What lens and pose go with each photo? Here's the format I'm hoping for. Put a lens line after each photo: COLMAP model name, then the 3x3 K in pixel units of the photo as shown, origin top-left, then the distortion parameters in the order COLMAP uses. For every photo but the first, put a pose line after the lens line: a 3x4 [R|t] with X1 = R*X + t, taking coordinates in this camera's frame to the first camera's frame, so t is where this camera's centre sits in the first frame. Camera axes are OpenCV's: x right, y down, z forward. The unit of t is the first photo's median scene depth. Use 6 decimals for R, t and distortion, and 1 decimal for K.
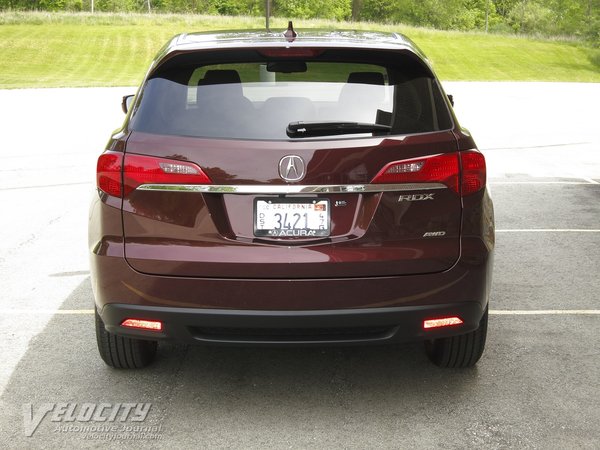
lens RADIAL K [[1071.4, 0, 300.0], [0, 1071.4, 224.1], [0, 0, 1]] dist [-0.171617, 0.000000]
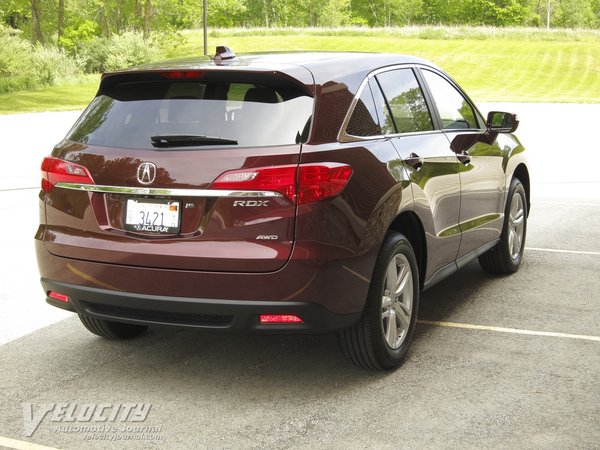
lens RADIAL K [[1071.4, 0, 299.5], [0, 1071.4, 226.5], [0, 0, 1]] dist [-0.171617, 0.000000]
pose [[0.906316, 0.057546, -0.418665, 0.540069], [-0.062457, 0.998046, 0.001976, -0.005591], [0.417960, 0.024358, 0.908139, 0.004304]]
